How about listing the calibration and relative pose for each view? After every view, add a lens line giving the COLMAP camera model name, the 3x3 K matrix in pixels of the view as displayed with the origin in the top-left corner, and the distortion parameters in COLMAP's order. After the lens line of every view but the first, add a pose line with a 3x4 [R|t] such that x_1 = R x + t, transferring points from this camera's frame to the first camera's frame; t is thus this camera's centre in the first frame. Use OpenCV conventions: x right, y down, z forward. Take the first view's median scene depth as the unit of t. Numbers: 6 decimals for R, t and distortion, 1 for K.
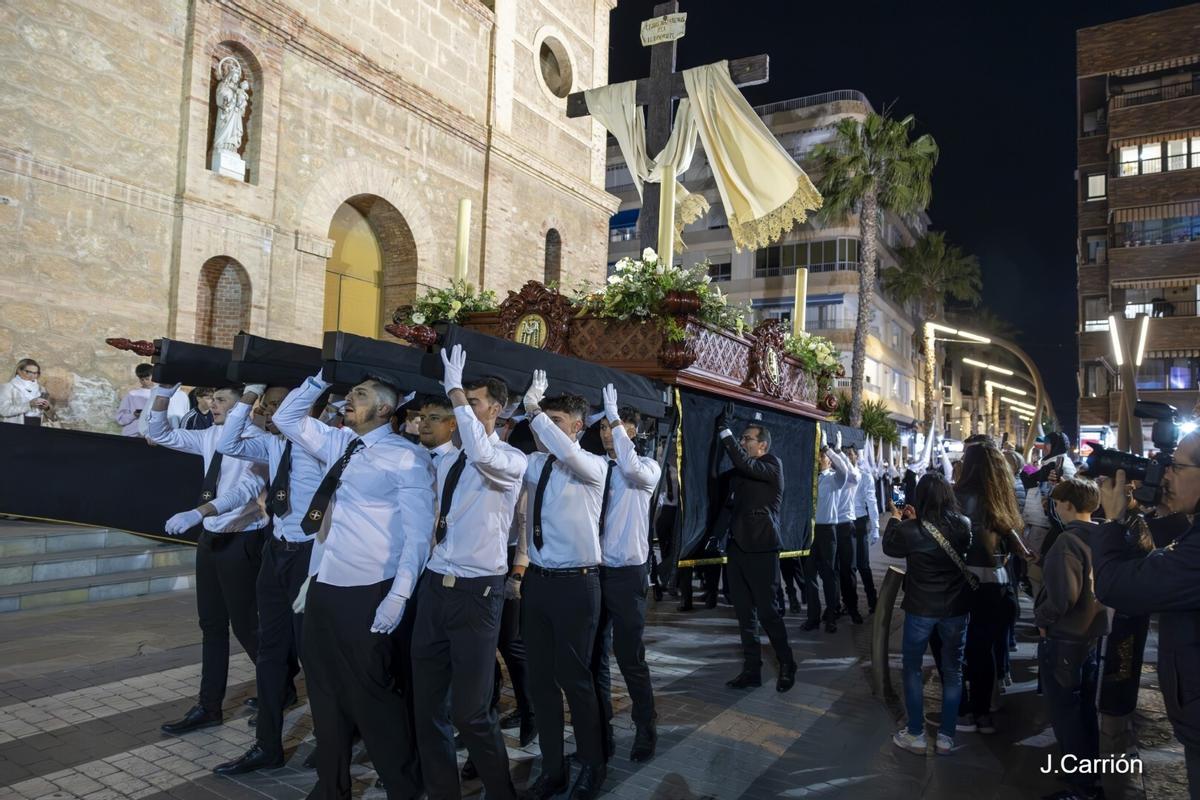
lens RADIAL K [[789.3, 0, 593.2], [0, 789.3, 404.9], [0, 0, 1]] dist [-0.001946, 0.002316]
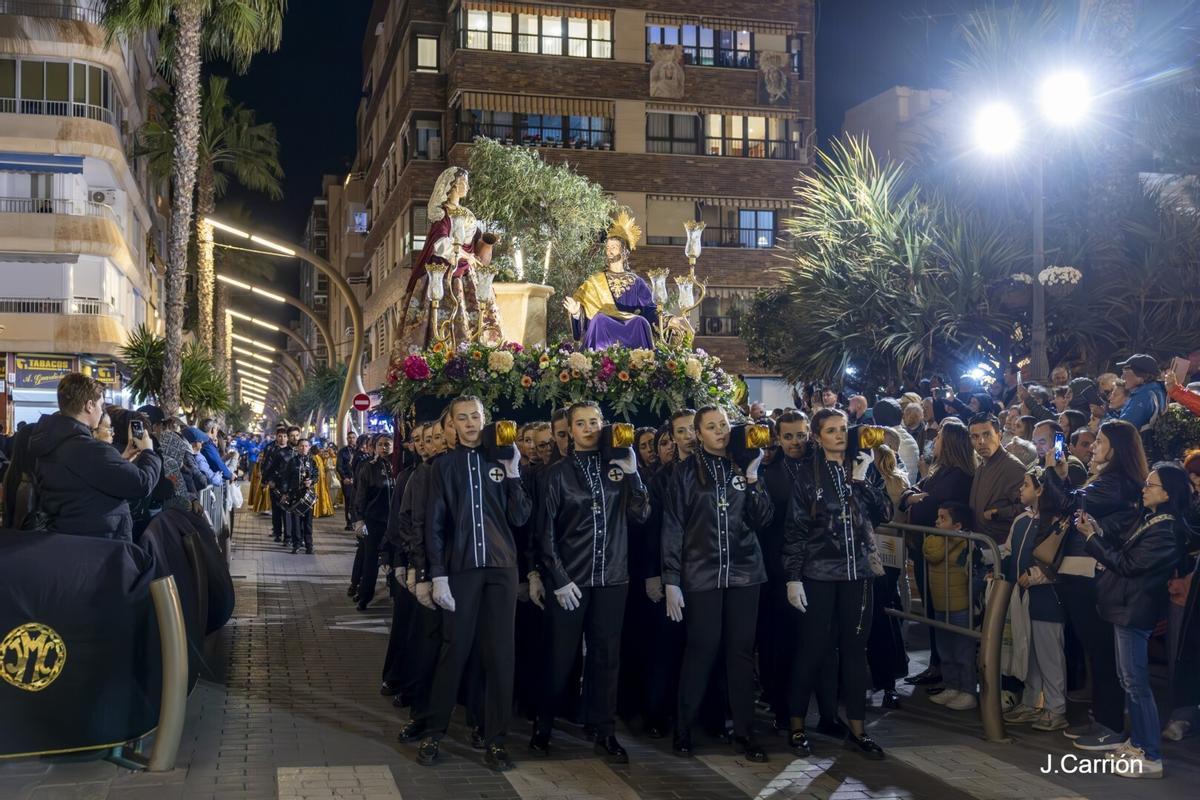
lens RADIAL K [[1275.9, 0, 578.2], [0, 1275.9, 398.1], [0, 0, 1]] dist [-0.001496, 0.030236]
pose [[0.689905, -0.016789, 0.723705, -0.341572], [-0.016612, 0.999101, 0.039015, -0.008263], [-0.723709, -0.038939, 0.689006, 0.156876]]
